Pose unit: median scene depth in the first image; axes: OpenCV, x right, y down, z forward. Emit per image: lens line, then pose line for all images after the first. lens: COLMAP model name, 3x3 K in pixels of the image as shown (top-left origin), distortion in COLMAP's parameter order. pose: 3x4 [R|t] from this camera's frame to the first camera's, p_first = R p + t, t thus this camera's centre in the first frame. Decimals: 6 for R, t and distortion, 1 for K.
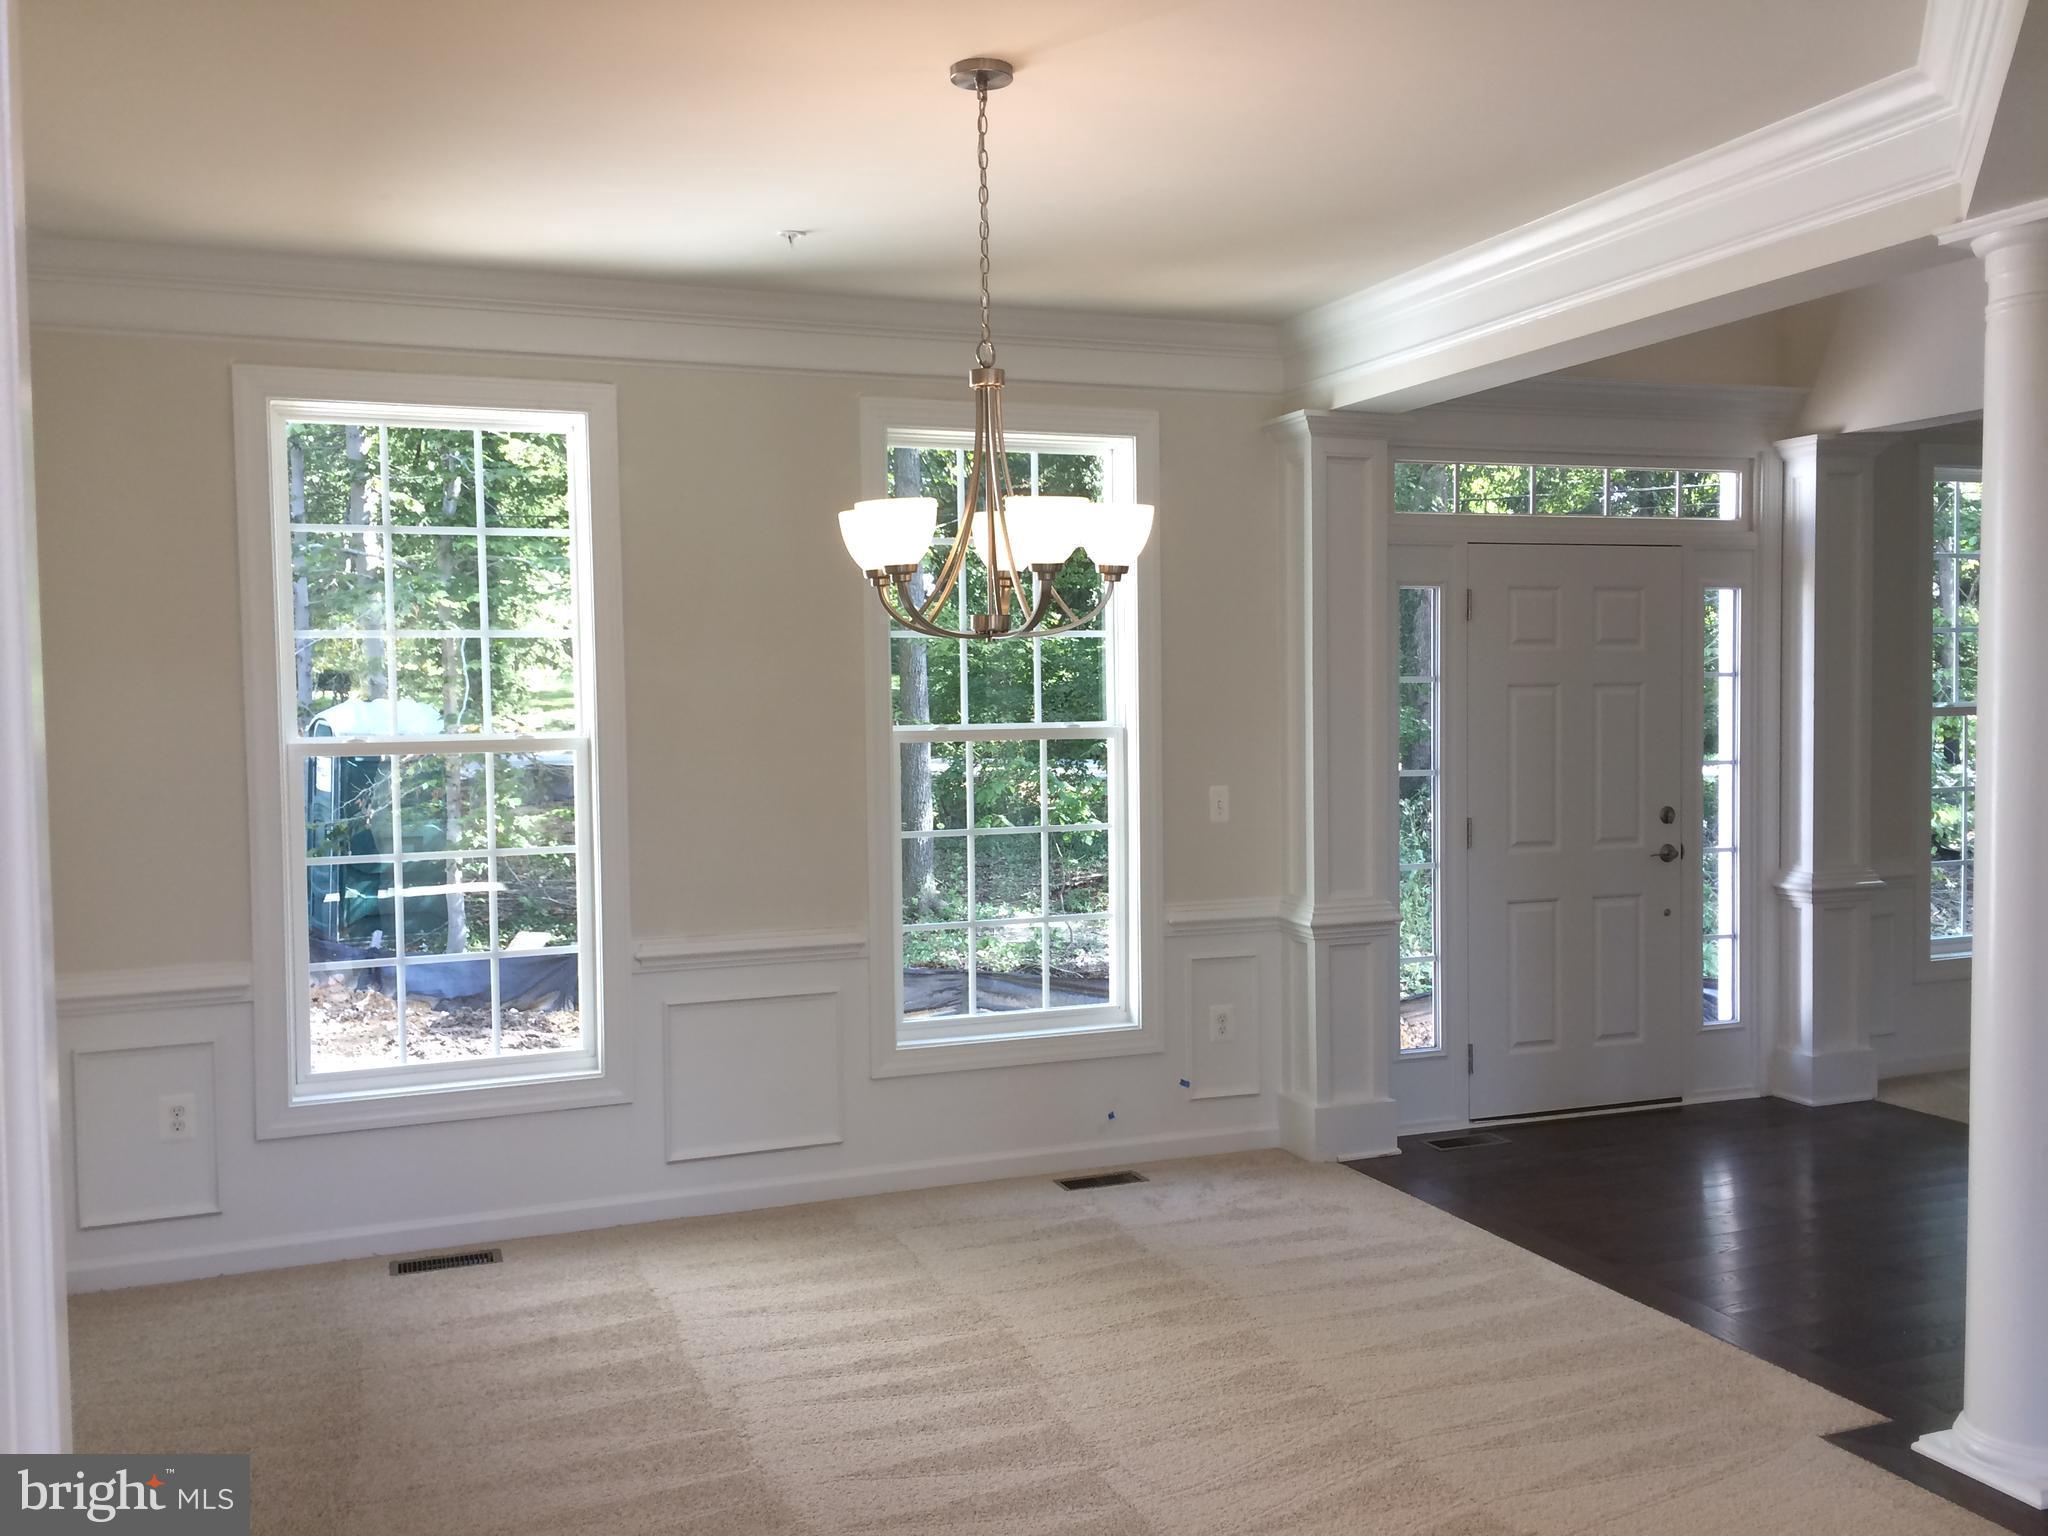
lens RADIAL K [[1753.9, 0, 1022.7], [0, 1753.9, 760.5], [0, 0, 1]] dist [0.078385, -0.101492]
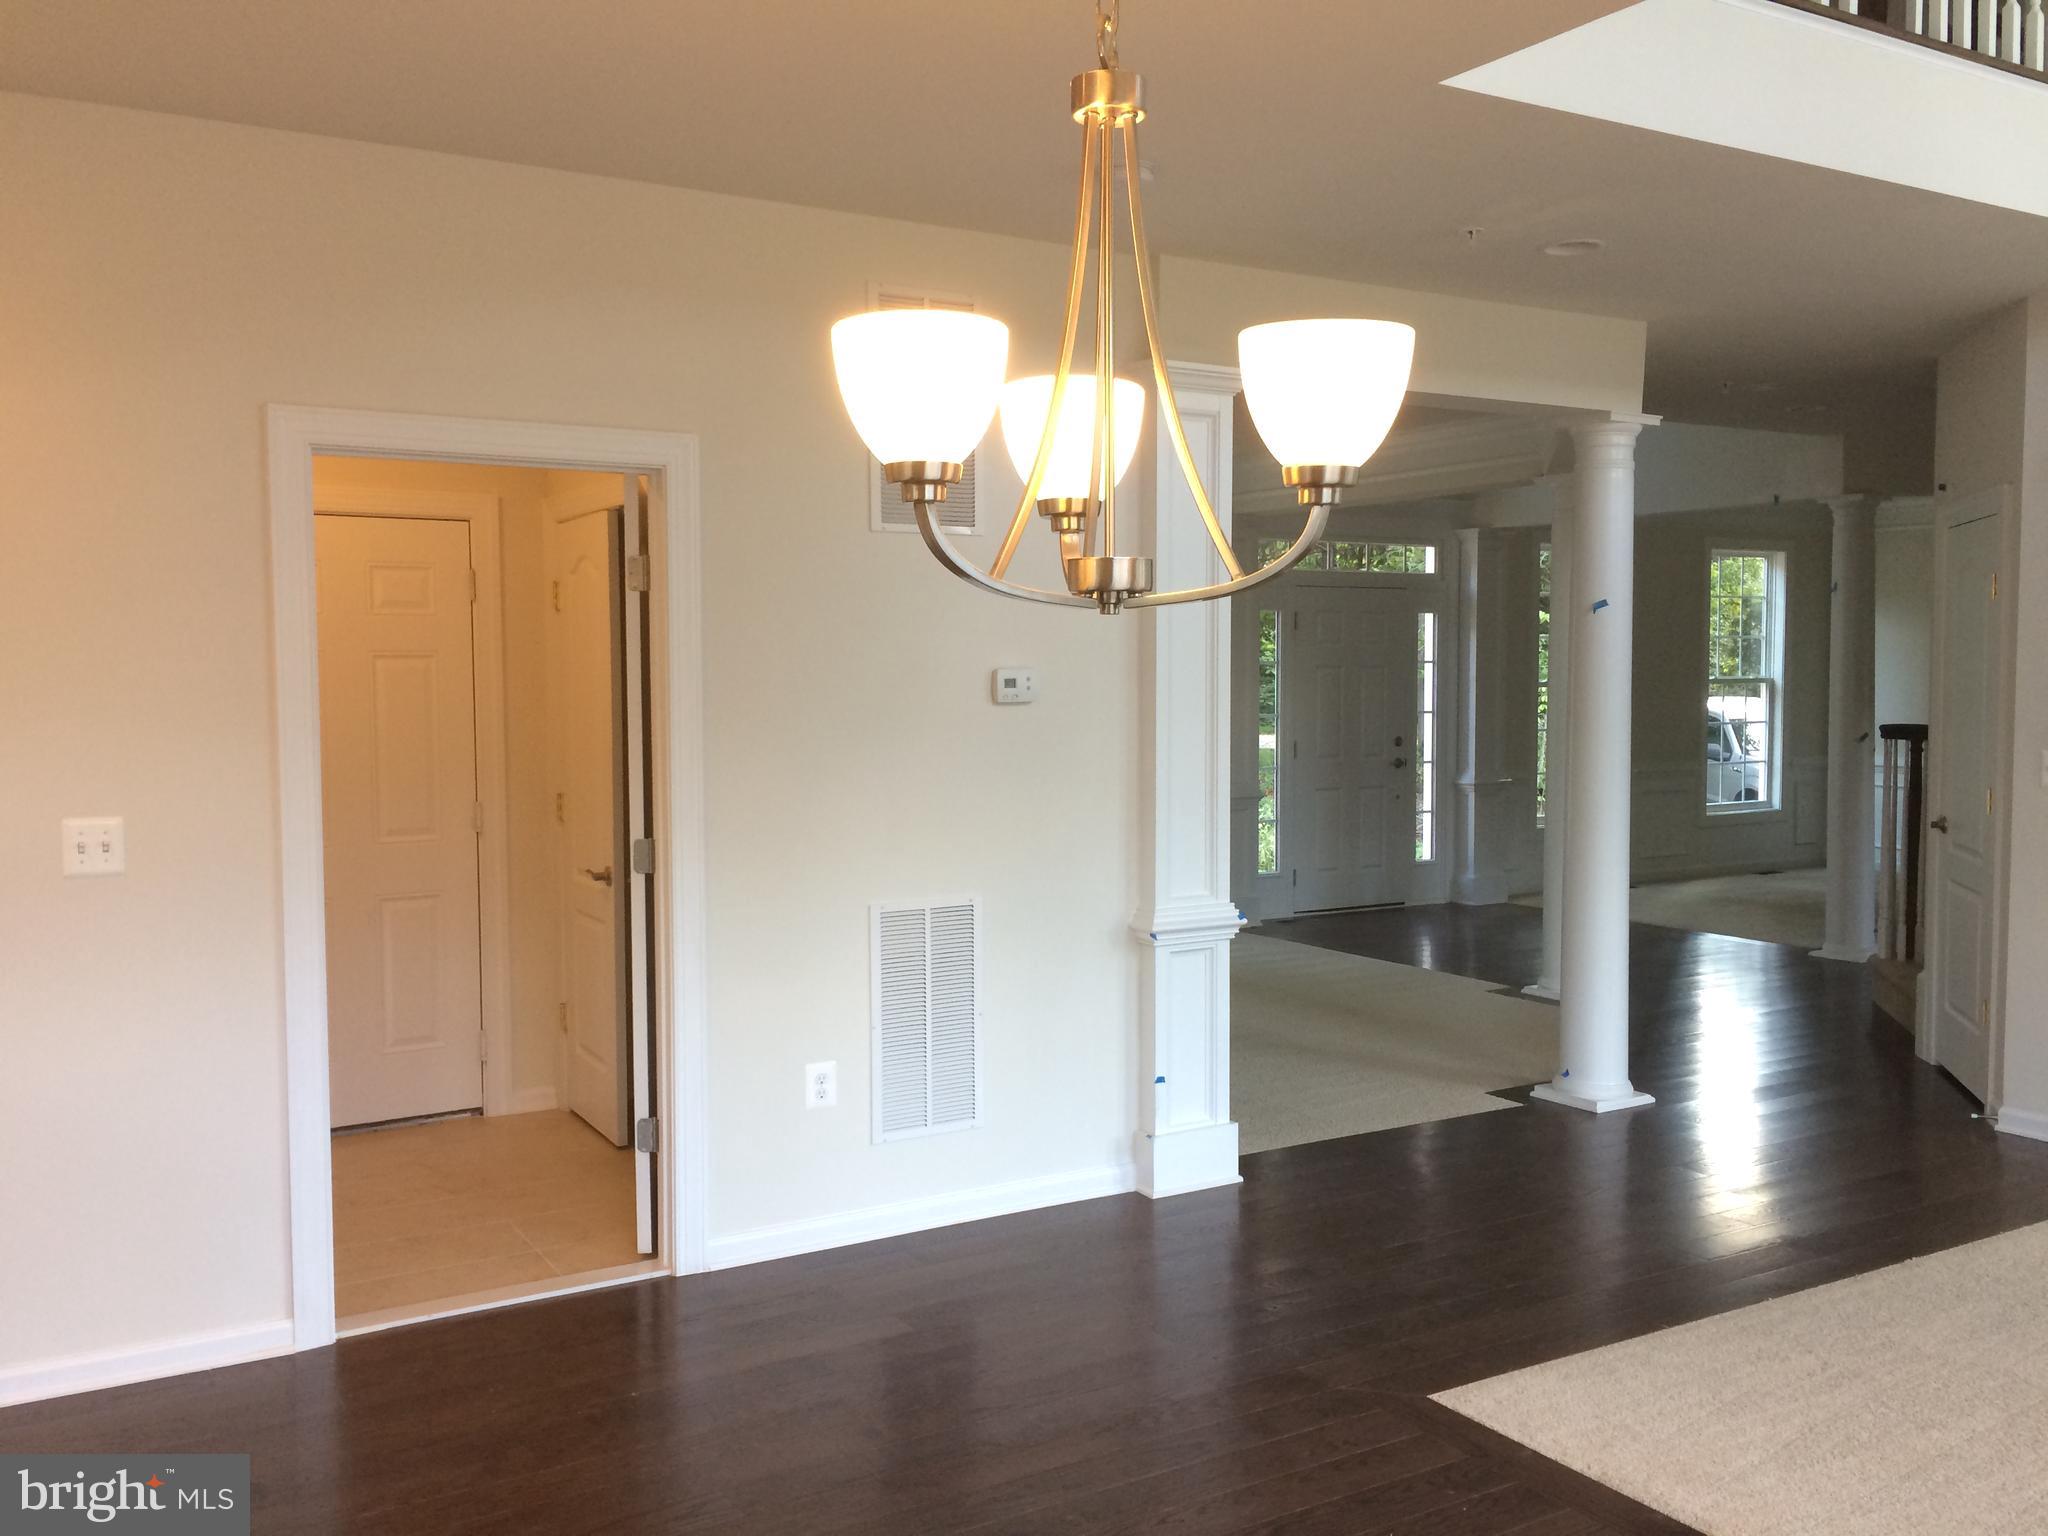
lens RADIAL K [[1753.9, 0, 1023.2], [0, 1753.9, 776.0], [0, 0, 1]] dist [0.078385, -0.101492]
pose [[0.984318, -0.001428, 0.176398, -0.308328], [-0.000923, 0.999912, 0.013248, 0.041640], [-0.176402, -0.013203, 0.984230, -0.650736]]
